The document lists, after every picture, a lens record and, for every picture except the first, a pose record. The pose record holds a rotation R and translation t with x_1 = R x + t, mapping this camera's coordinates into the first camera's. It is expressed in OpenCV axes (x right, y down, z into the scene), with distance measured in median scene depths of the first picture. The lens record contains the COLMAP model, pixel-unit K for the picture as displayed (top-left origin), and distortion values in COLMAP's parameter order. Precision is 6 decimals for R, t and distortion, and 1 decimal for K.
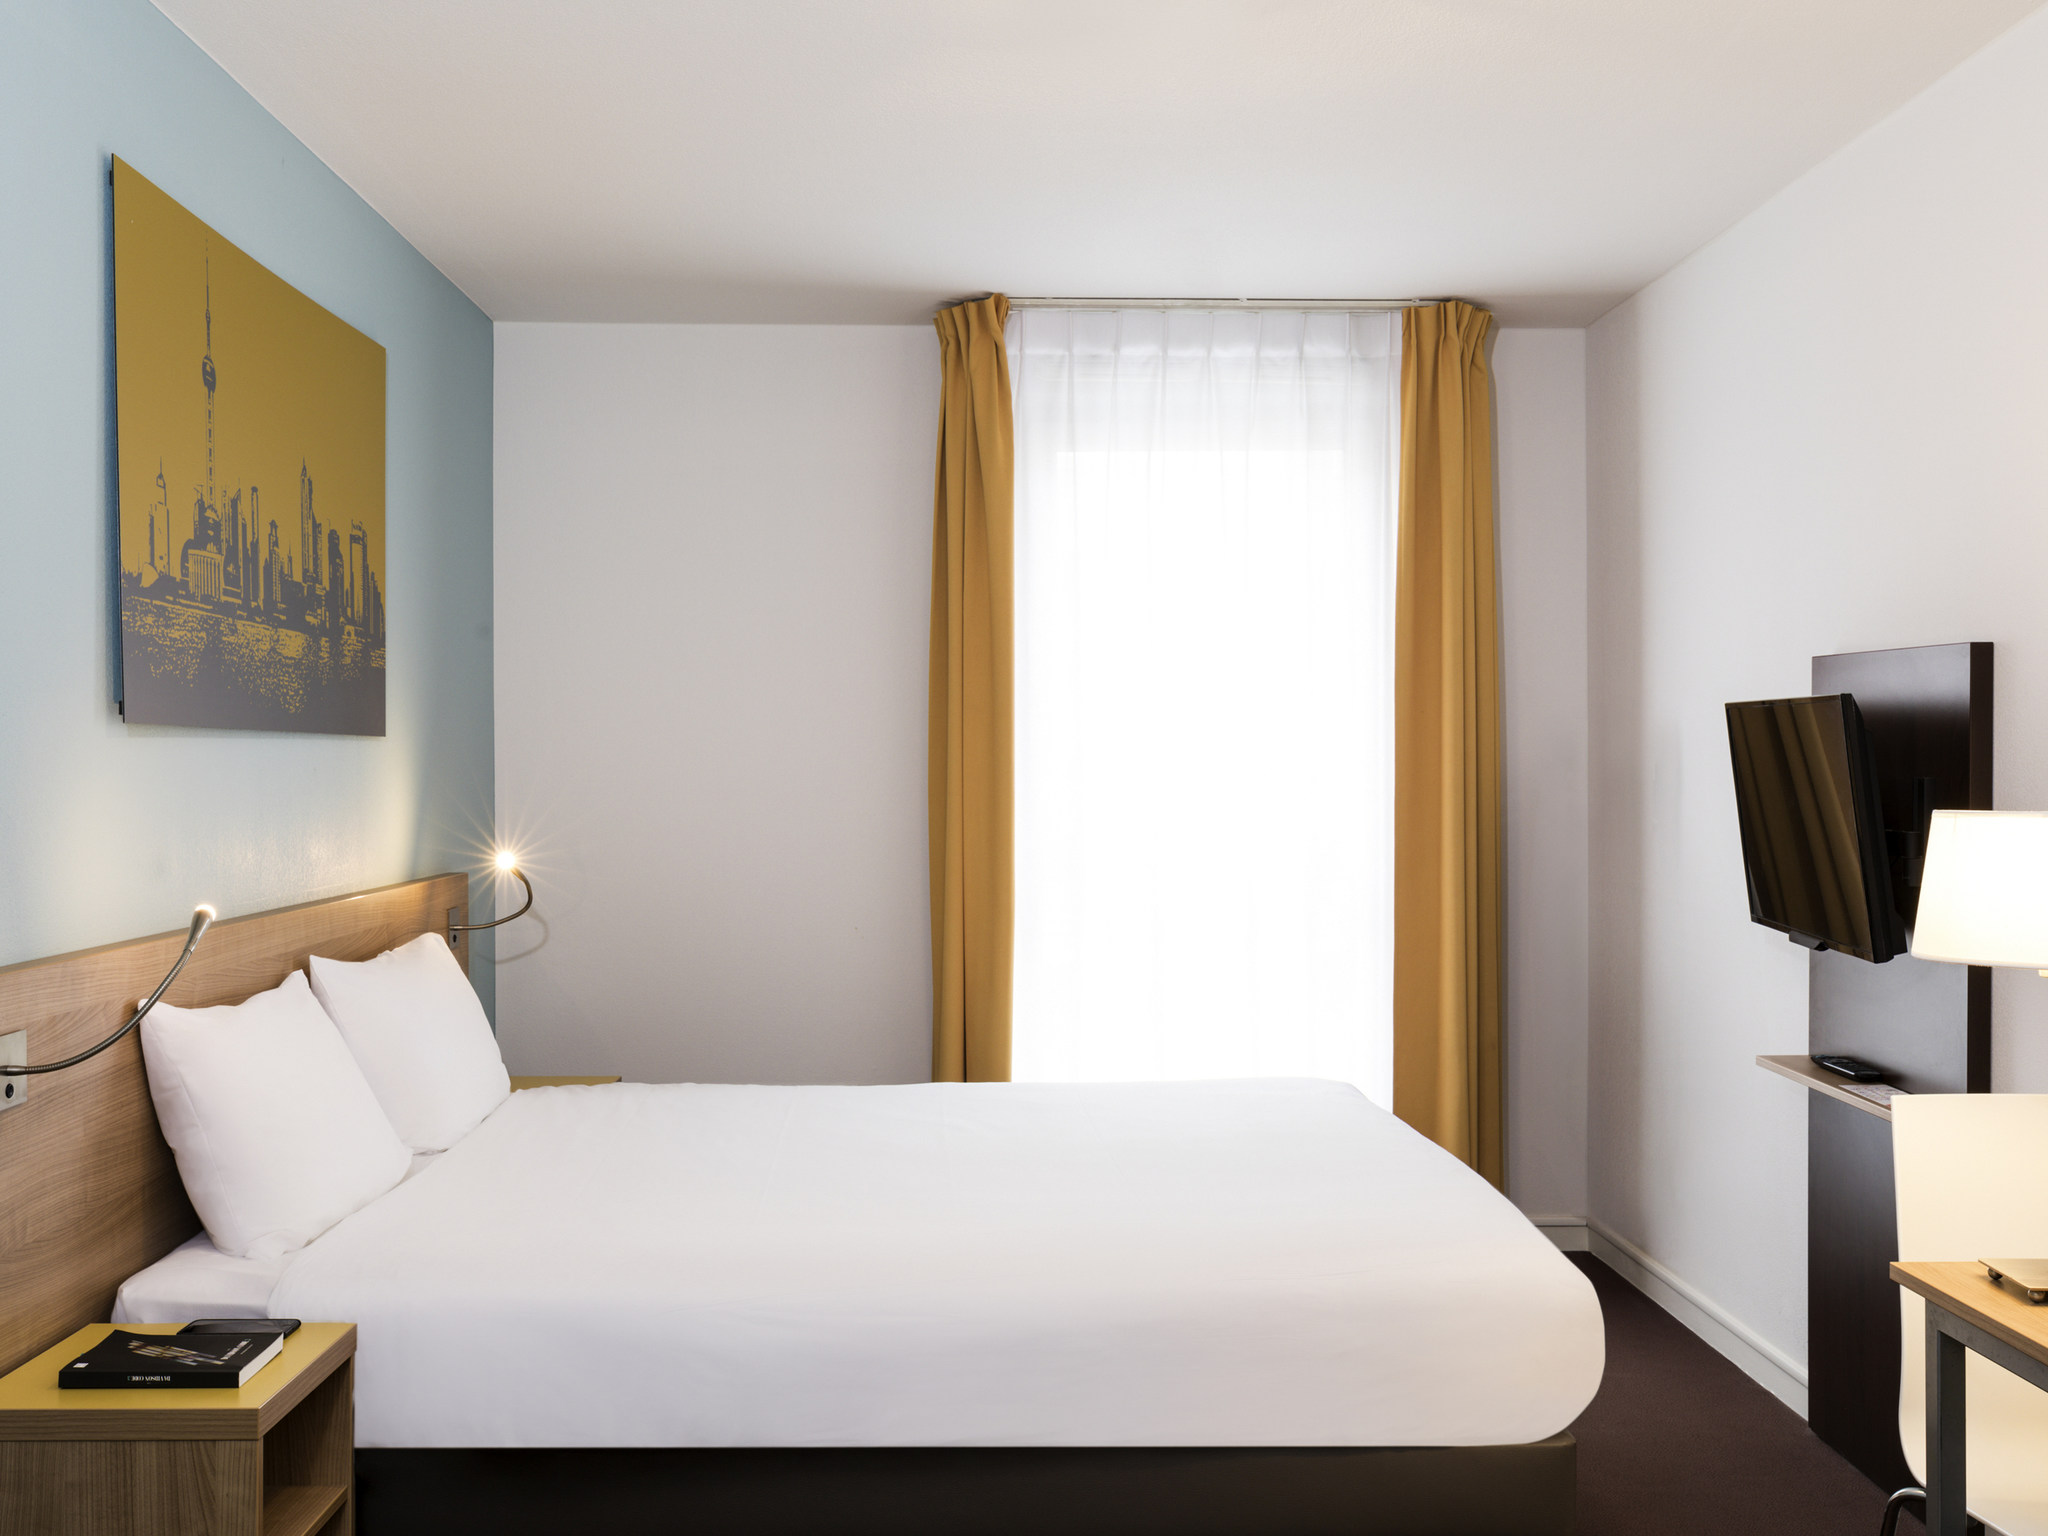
lens RADIAL K [[2022.1, 0, 1023.9], [0, 2022.1, 773.4], [0, 0, 1]] dist [0.004799, 0.000000]
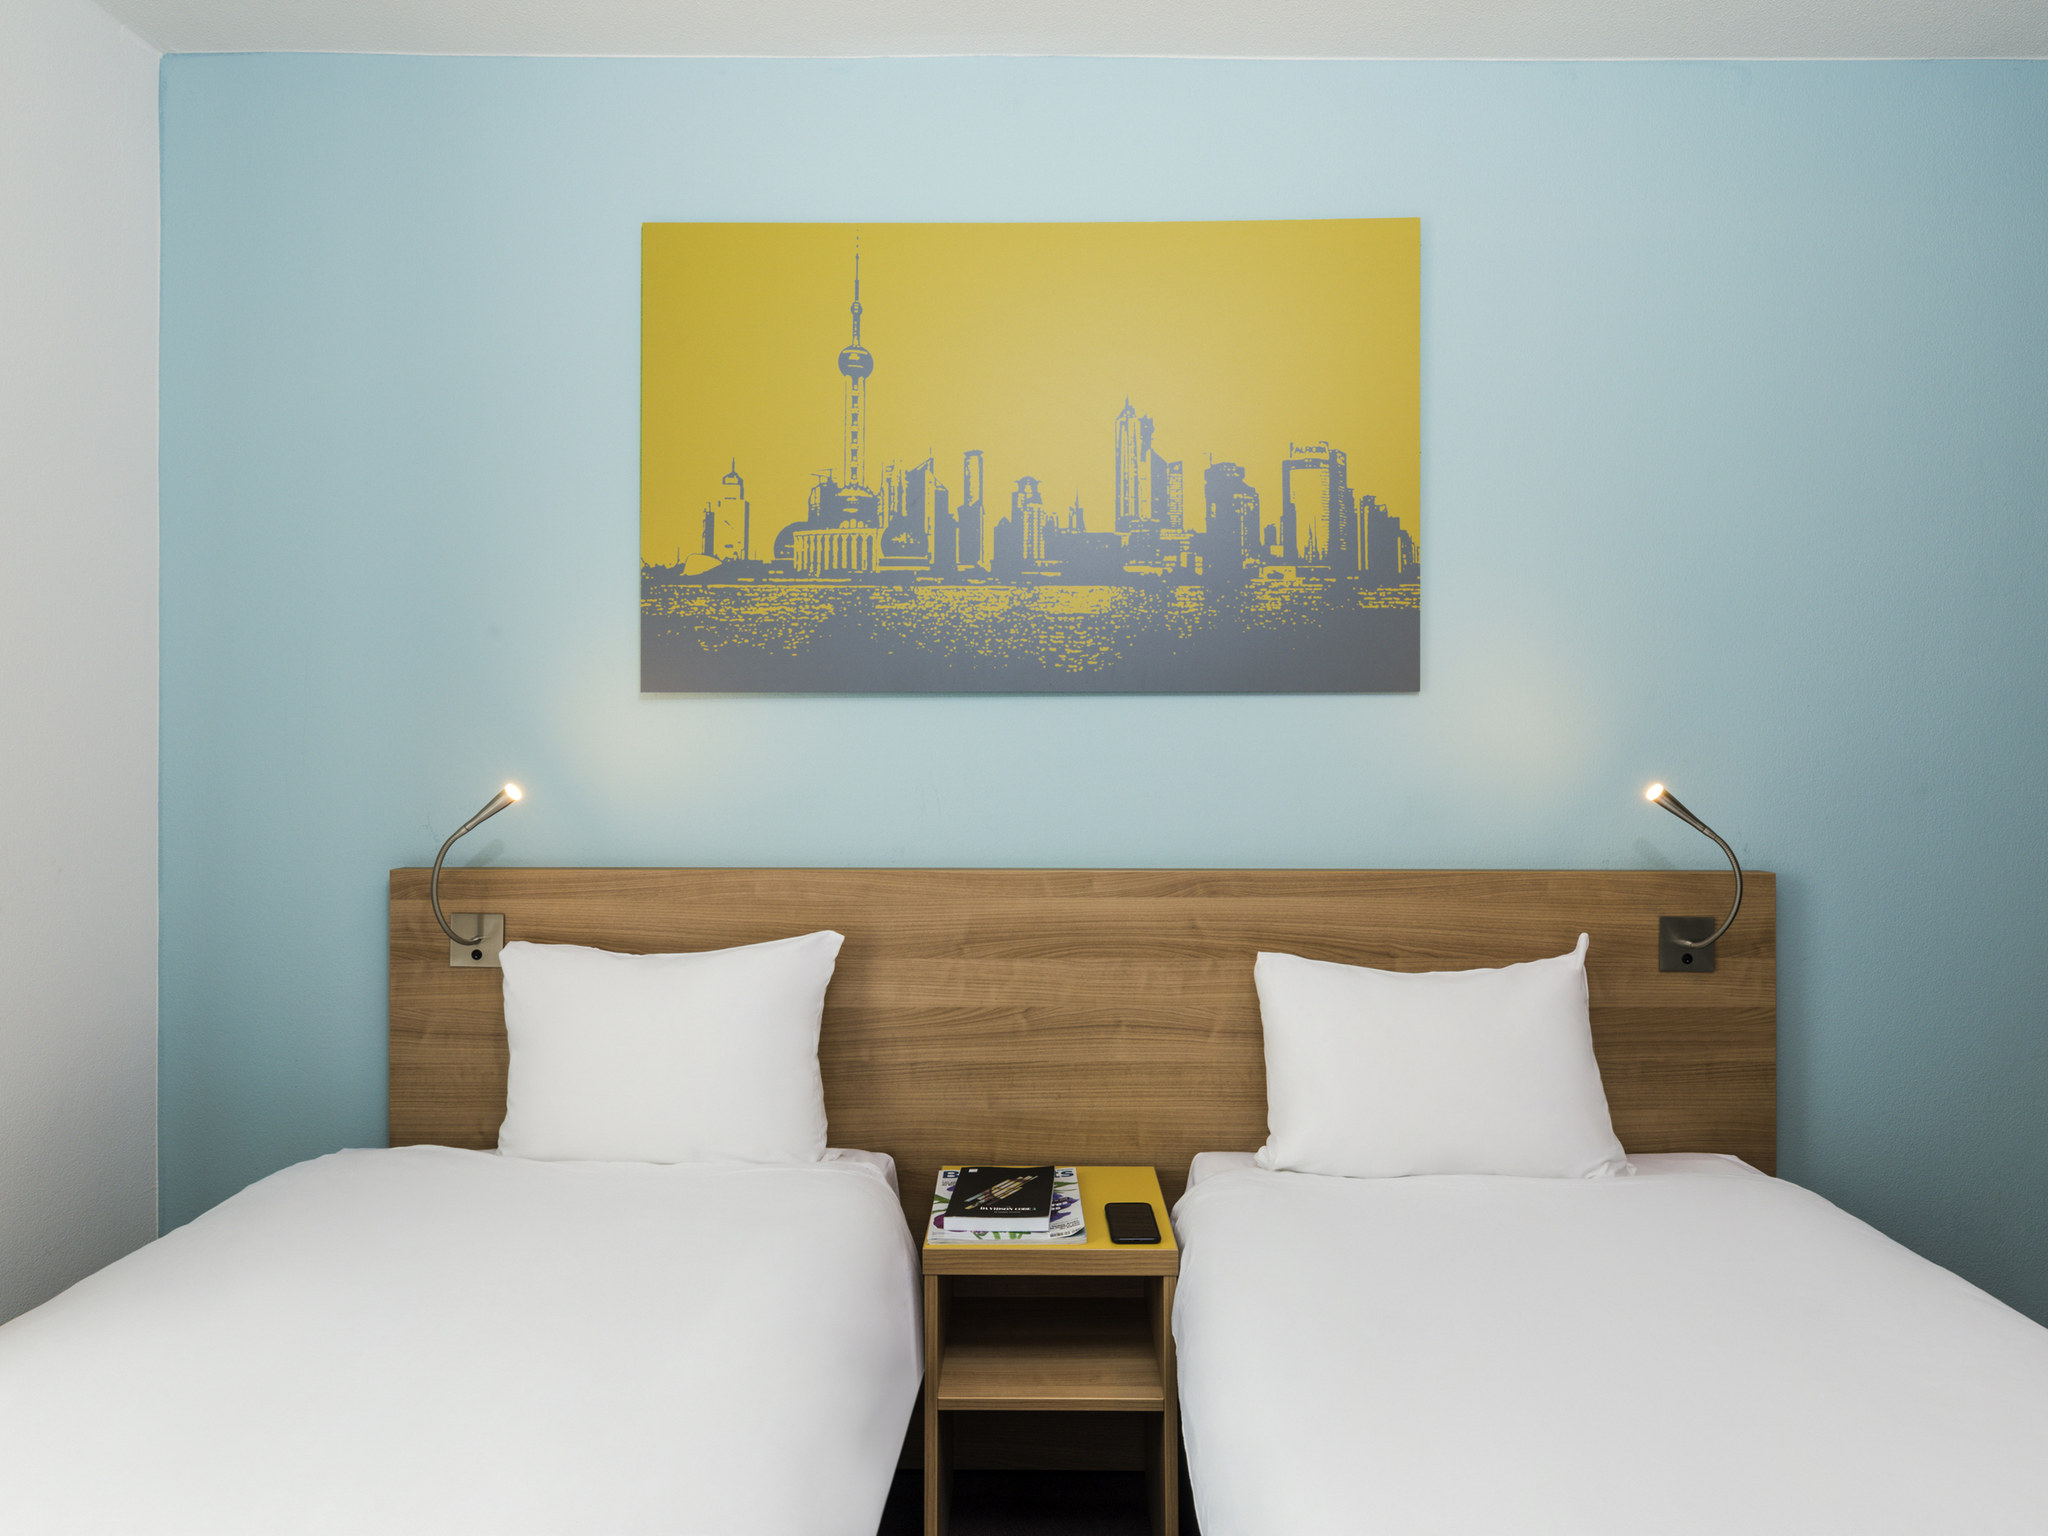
lens RADIAL K [[1303.8, 0, 1022.4], [0, 1303.8, 763.8], [0, 0, 1]] dist [0.007056, 0.002250]
pose [[-0.044222, 0.001332, -0.999021, 0.261213], [-0.003494, 0.999993, 0.001488, 0.012832], [0.999016, 0.003556, -0.044217, 1.031430]]
